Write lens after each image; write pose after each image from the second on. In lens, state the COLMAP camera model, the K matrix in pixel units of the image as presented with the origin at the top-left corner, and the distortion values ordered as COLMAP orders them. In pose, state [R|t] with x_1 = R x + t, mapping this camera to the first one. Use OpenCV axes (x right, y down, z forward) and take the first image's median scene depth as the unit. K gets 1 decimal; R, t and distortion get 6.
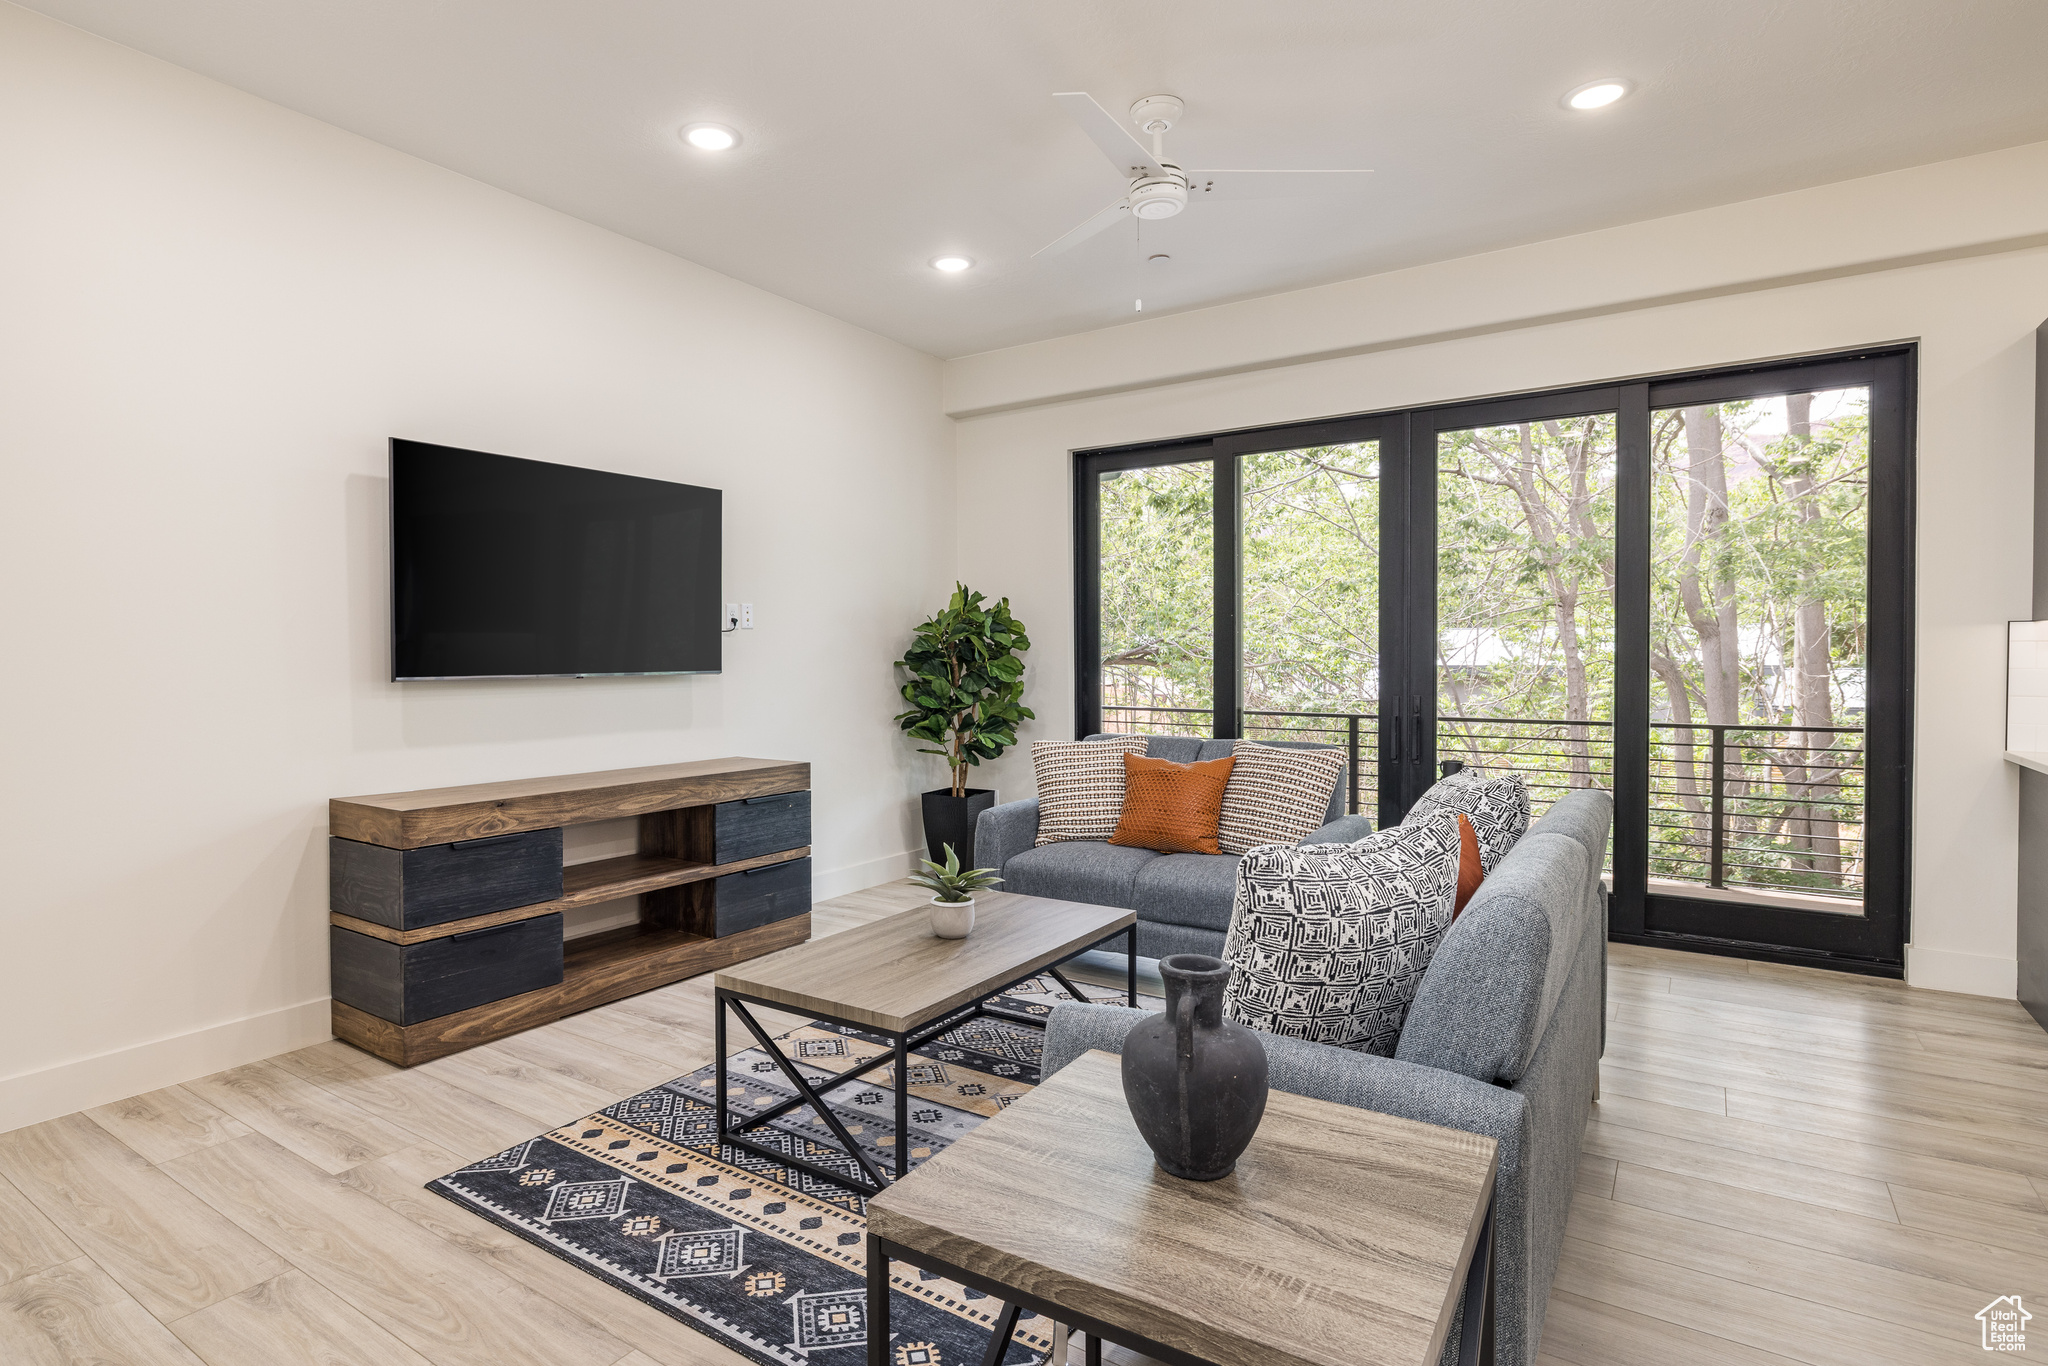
lens RADIAL K [[1042.5, 0, 970.0], [0, 1042.5, 673.2], [0, 0, 1]] dist [-0.002784, 0.000789]
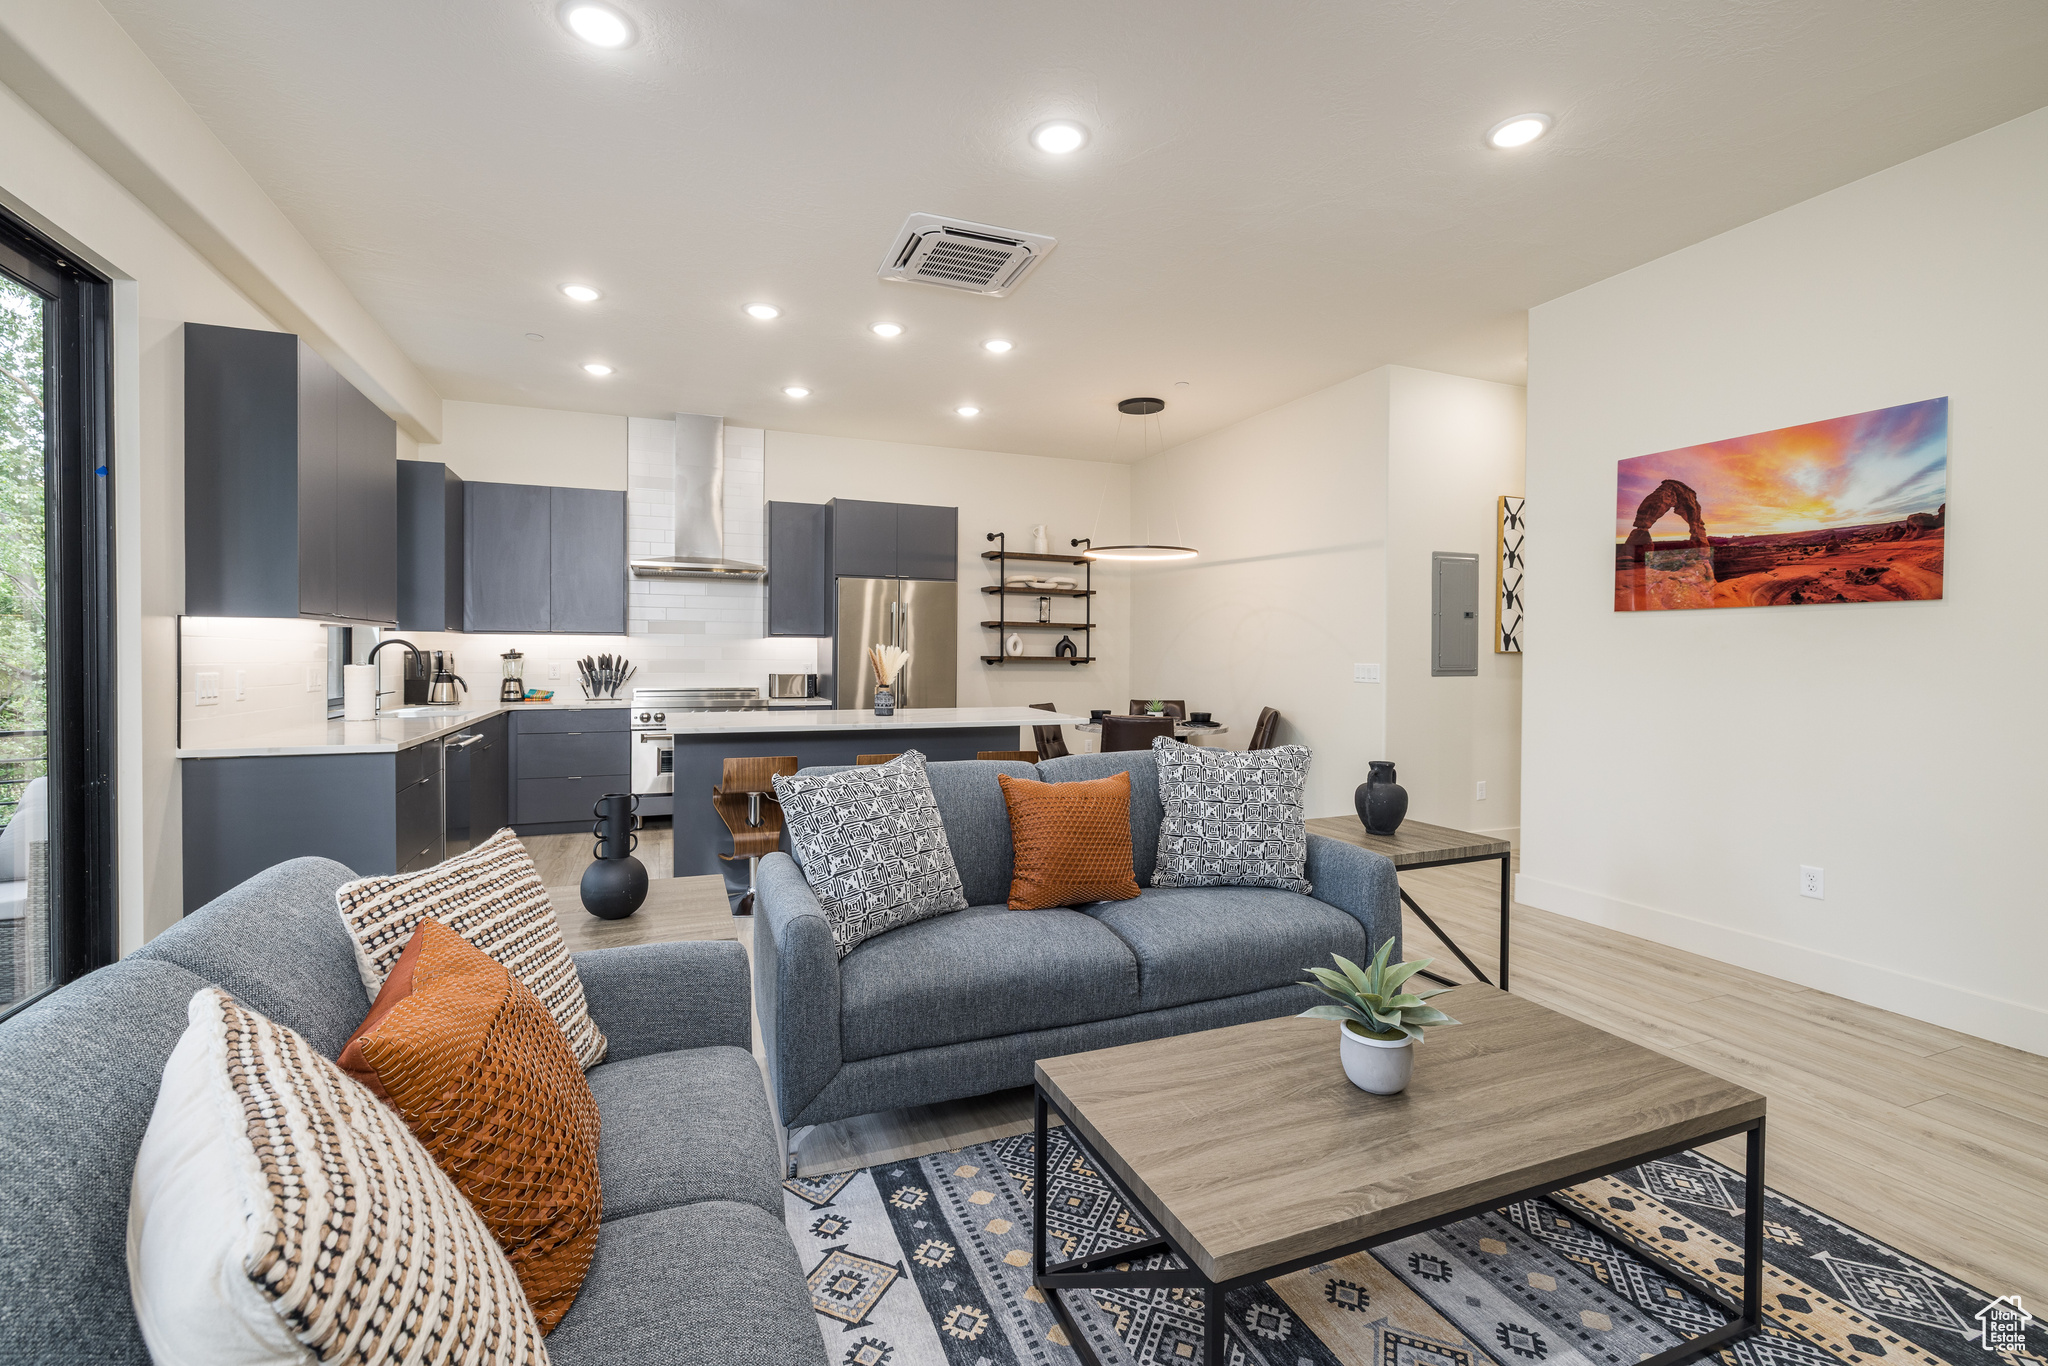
lens RADIAL K [[867.1, 0, 1025.6], [0, 867.1, 664.3], [0, 0, 1]] dist [-0.001292, -0.000571]
pose [[-0.829943, -0.007725, 0.557795, -0.099456], [0.006386, 0.999707, 0.023347, -0.016317], [-0.557812, 0.022939, -0.829650, 1.153289]]
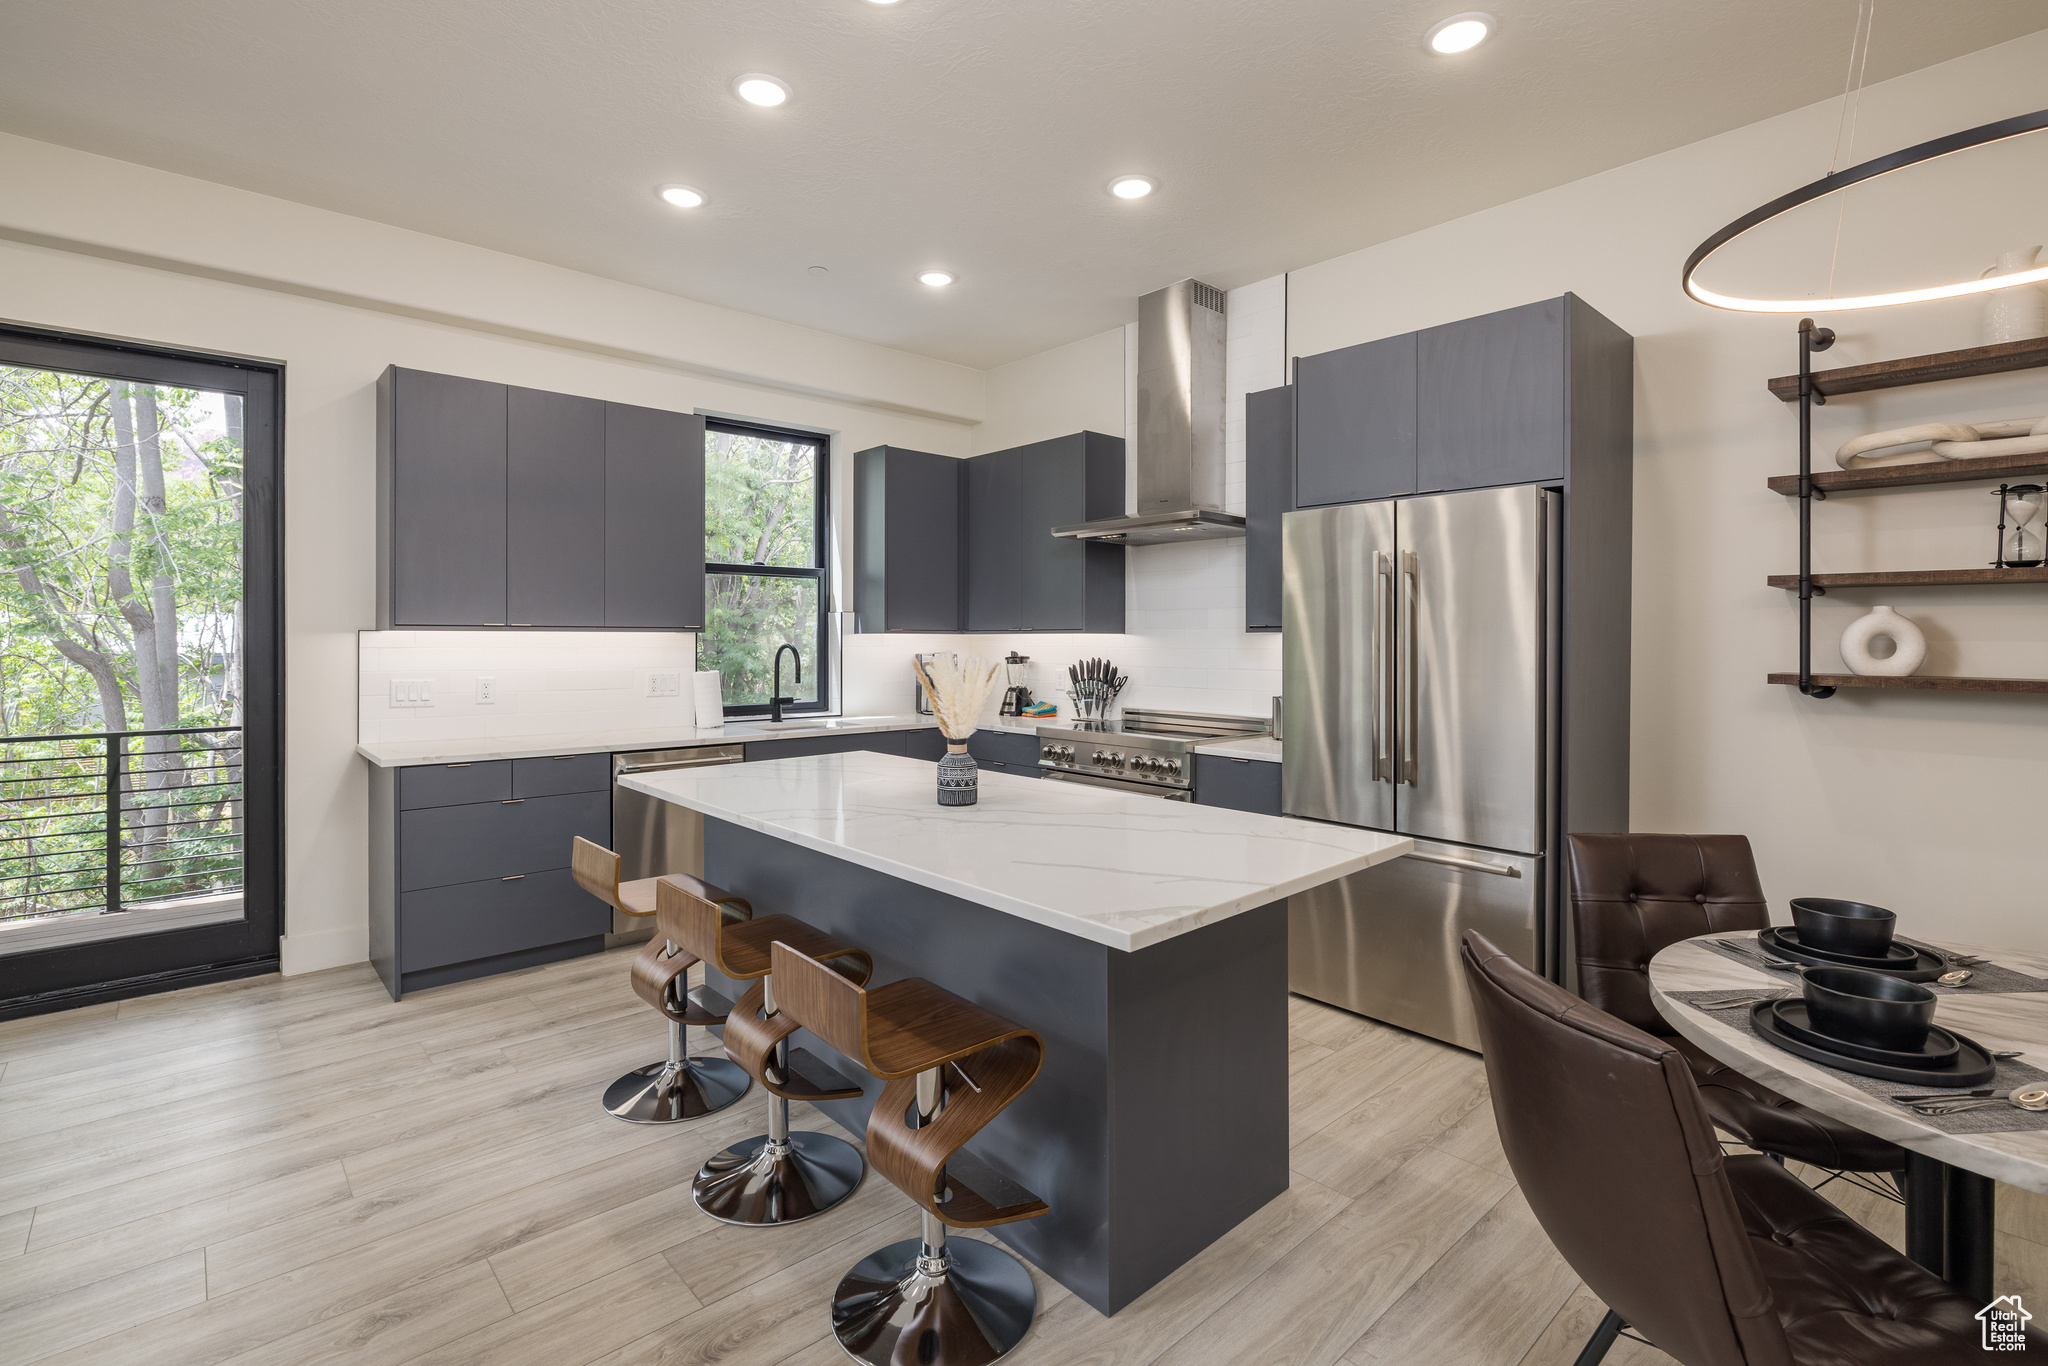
lens RADIAL K [[956.3, 0, 1007.4], [0, 956.3, 645.0], [0, 0, 1]] dist [-0.008031, 0.000866]
pose [[0.240733, -0.003059, 0.970587, 0.146590], [0.014767, 0.999891, -0.000512, -0.021605], [-0.970479, 0.014456, 0.240752, 0.057101]]
